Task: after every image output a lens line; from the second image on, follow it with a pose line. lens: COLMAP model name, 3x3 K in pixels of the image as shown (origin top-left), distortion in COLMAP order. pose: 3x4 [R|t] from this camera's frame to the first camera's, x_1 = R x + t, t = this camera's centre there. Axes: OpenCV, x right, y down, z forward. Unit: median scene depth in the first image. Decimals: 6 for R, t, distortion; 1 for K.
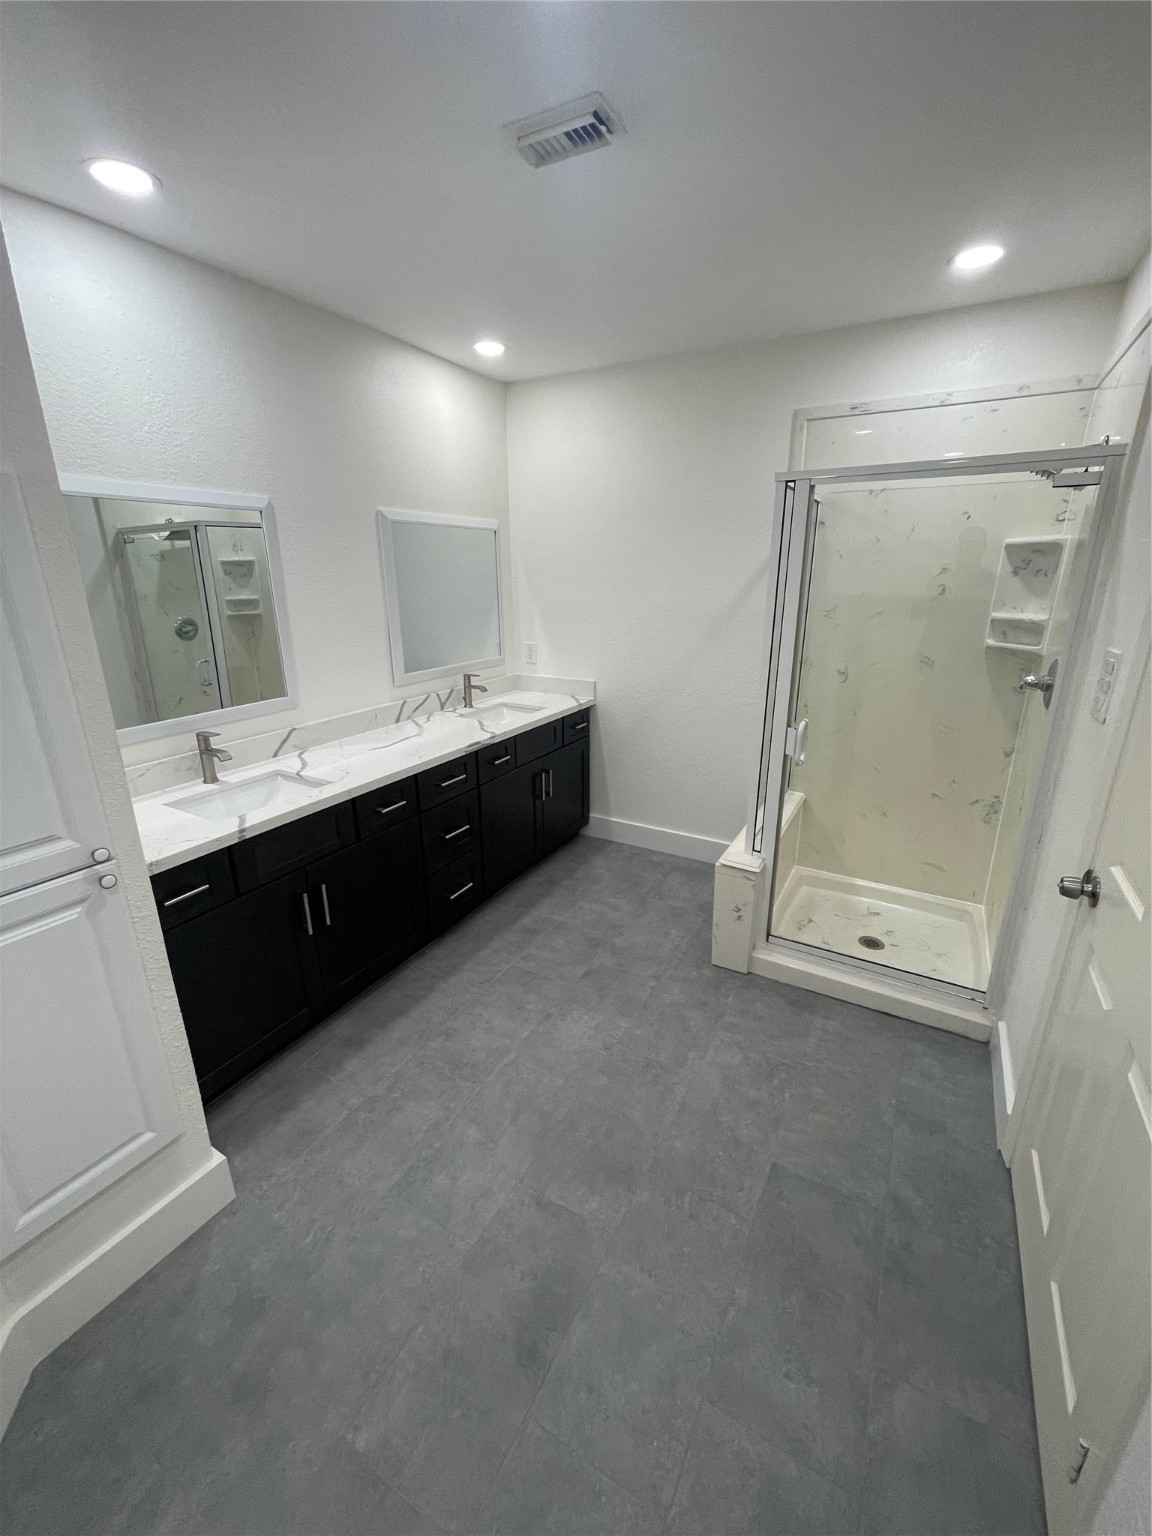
lens RADIAL K [[623.4, 0, 576.0], [0, 623.4, 768.0], [0, 0, 1]] dist [-0.016871, 0.004001]
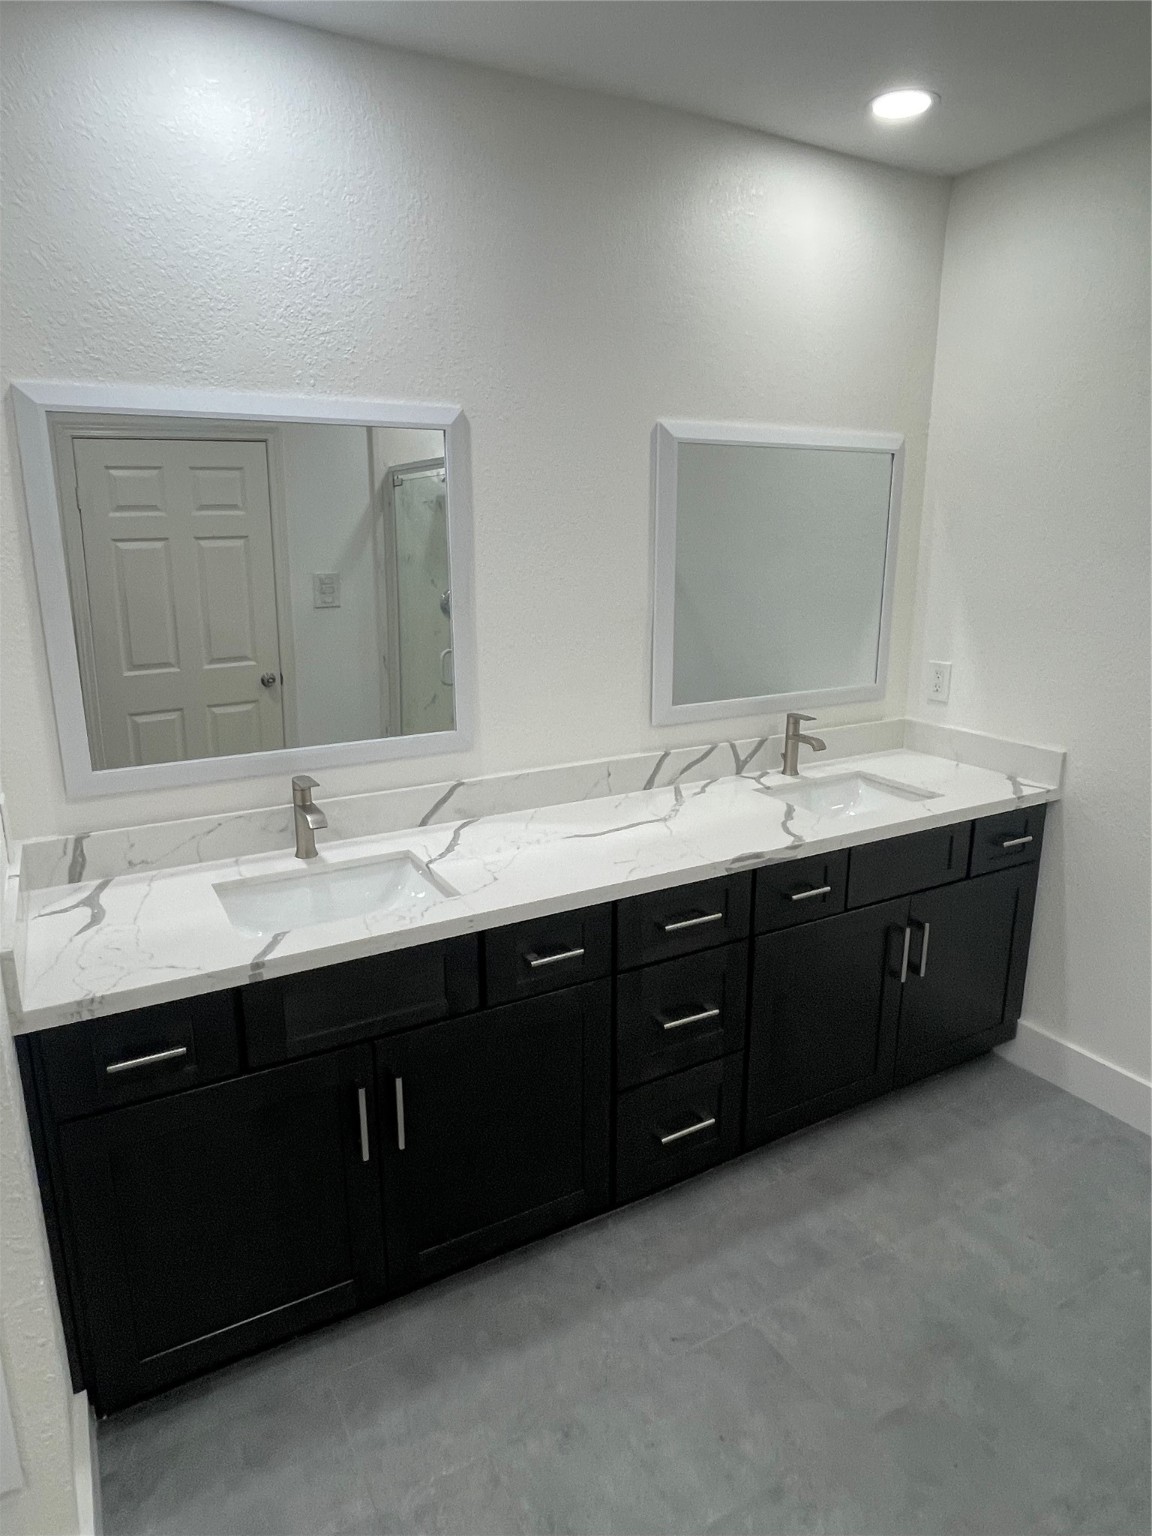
lens RADIAL K [[943.4, 0, 575.7], [0, 943.4, 752.7], [0, 0, 1]] dist [-0.001618, -0.002917]
pose [[0.856461, 0.121669, -0.501668, 0.087235], [-0.154667, 0.987662, -0.024514, -0.075676], [0.492496, 0.098587, 0.864713, 0.223195]]
